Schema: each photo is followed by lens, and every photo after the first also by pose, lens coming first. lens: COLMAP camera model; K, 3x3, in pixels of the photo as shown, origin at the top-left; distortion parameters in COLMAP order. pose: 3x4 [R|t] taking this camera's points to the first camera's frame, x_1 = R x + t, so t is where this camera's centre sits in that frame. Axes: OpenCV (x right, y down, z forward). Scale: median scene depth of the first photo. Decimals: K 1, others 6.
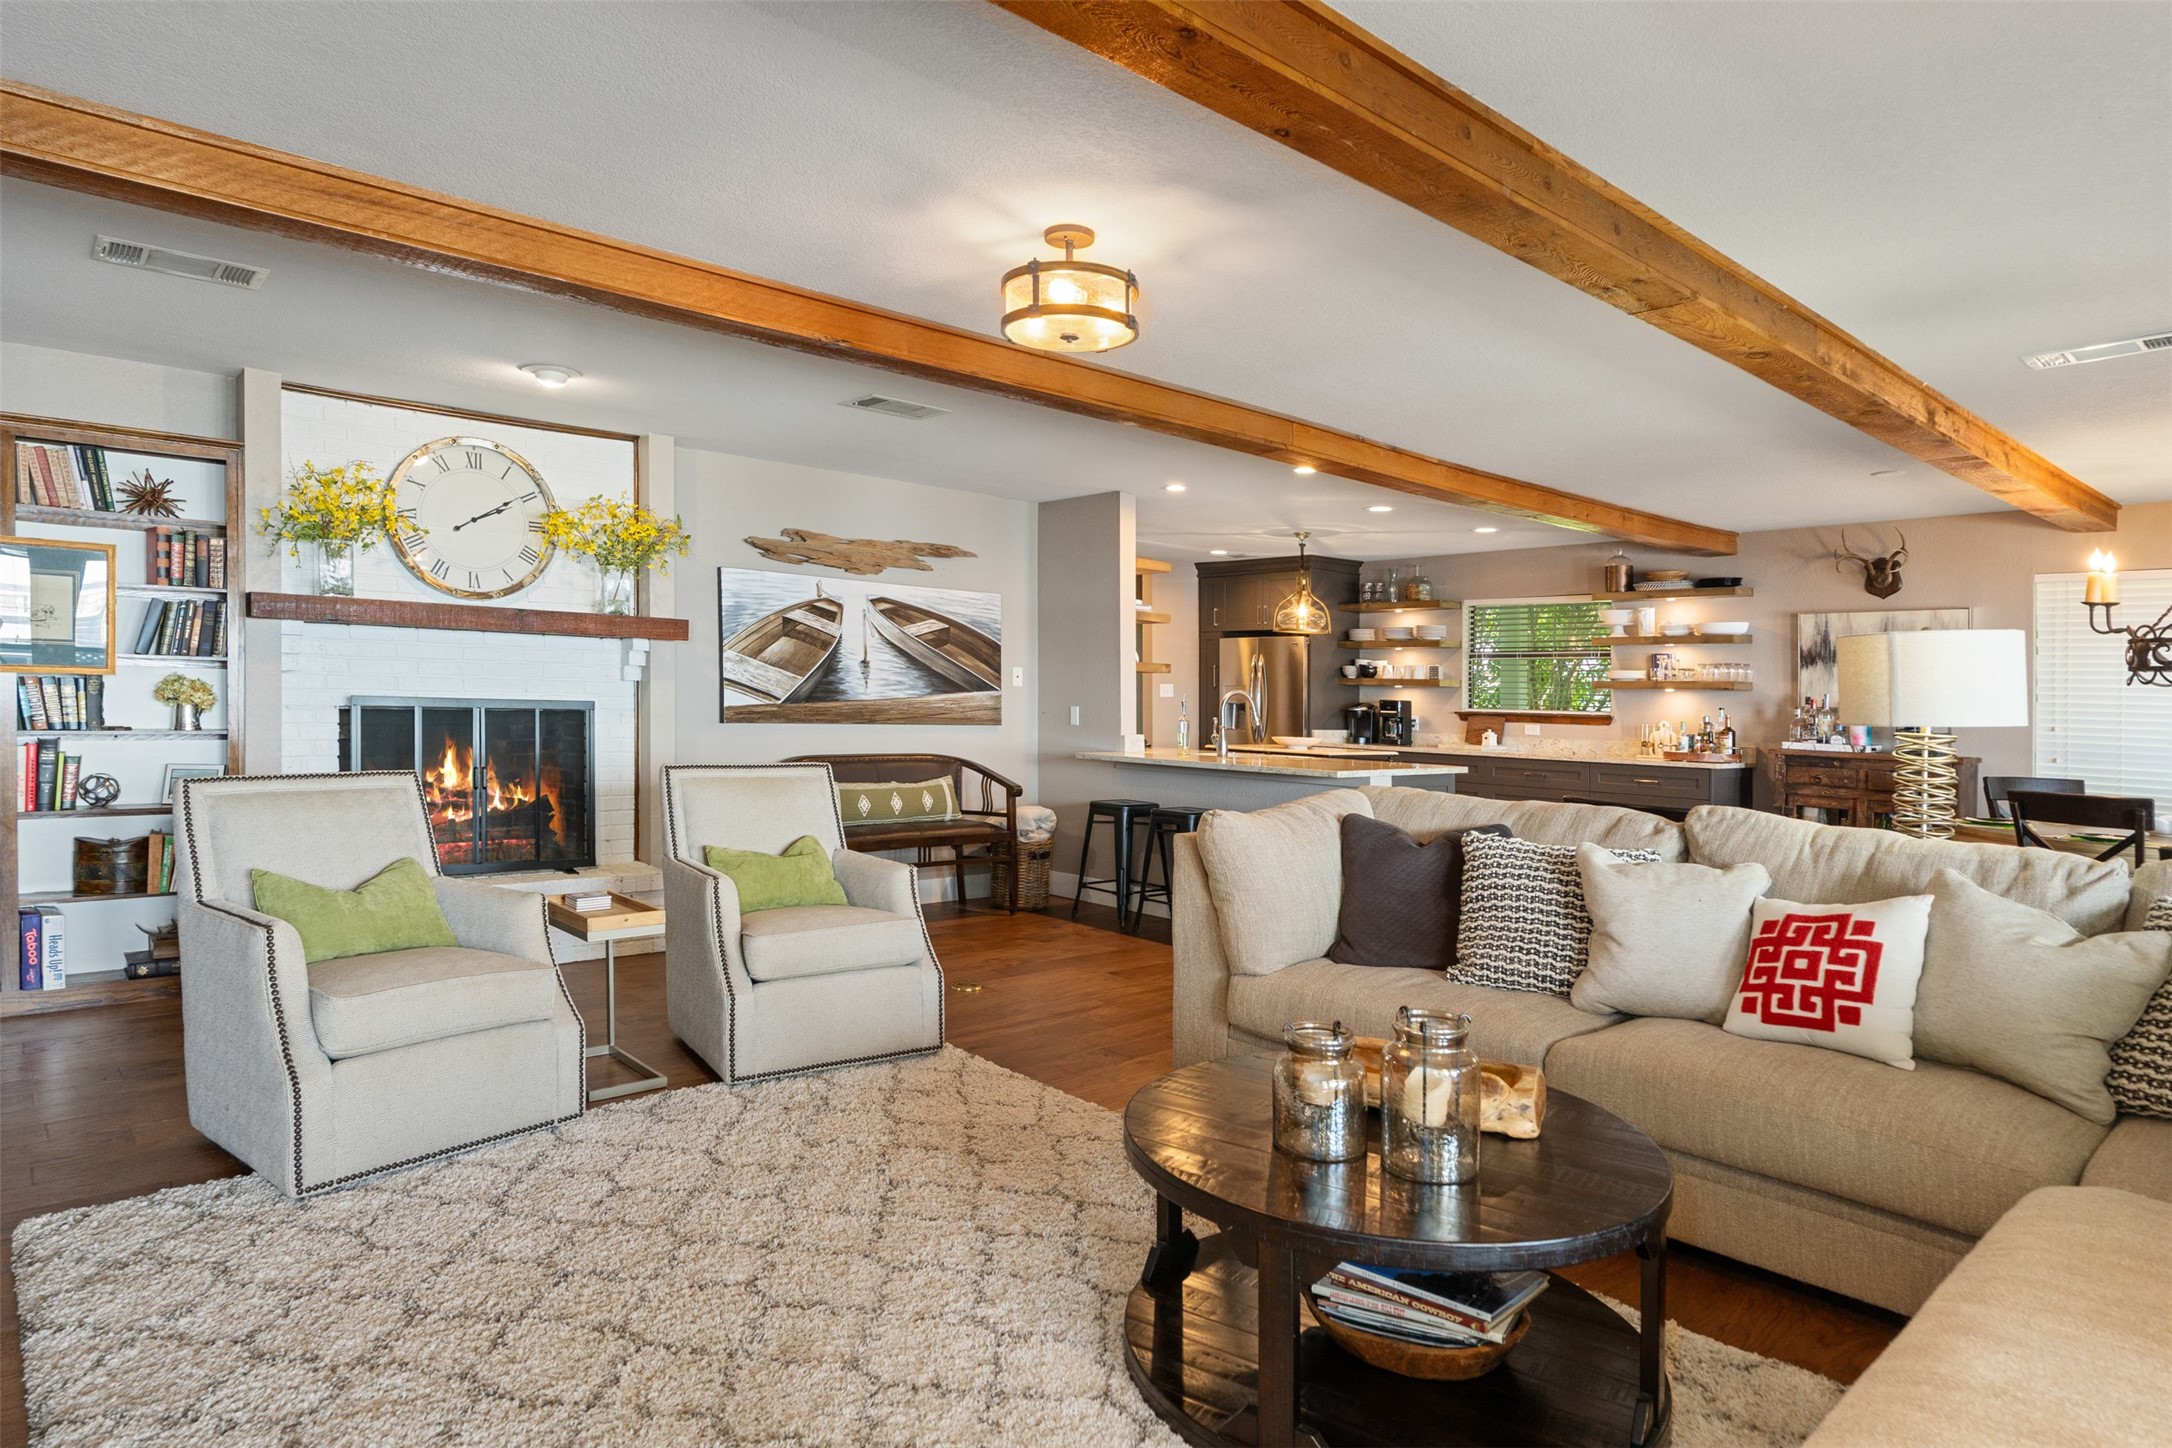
lens RADIAL K [[1235.0, 0, 1090.7], [0, 1235.0, 673.0], [0, 0, 1]] dist [-0.003230, -0.000797]
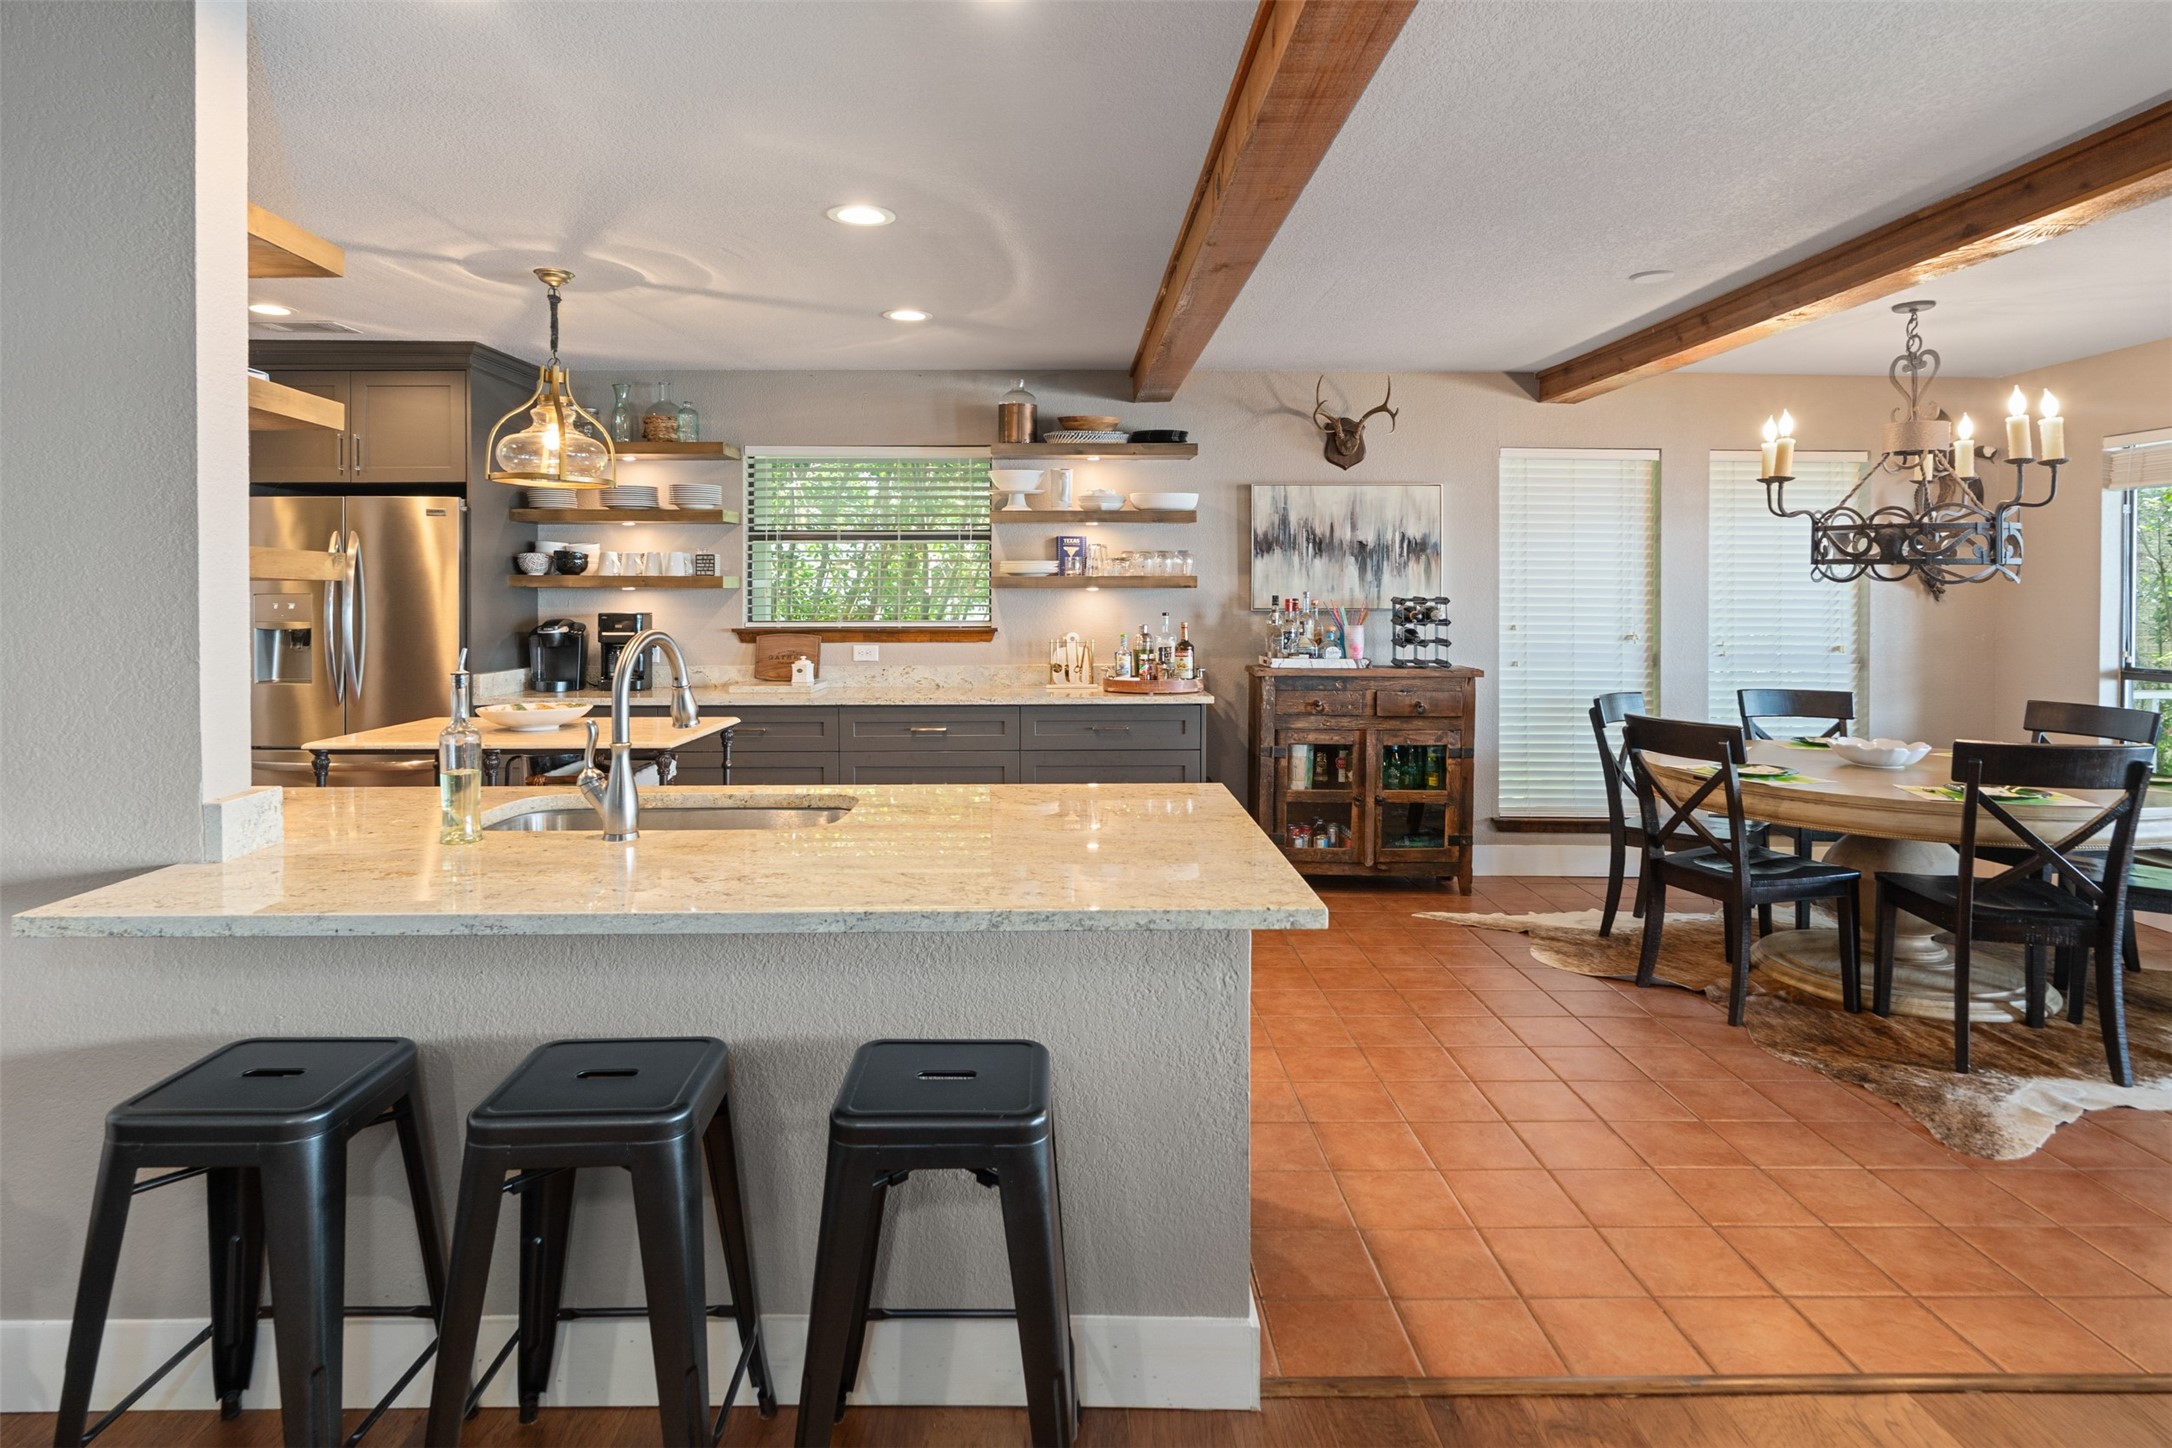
lens RADIAL K [[1163.0, 0, 1073.6], [0, 1163.0, 619.6], [0, 0, 1]] dist [-0.000119, 0.000465]
pose [[0.651628, -0.046338, 0.757122, -0.036748], [0.002721, 0.998269, 0.058755, -0.008044], [-0.758534, -0.036226, 0.650626, 0.611422]]
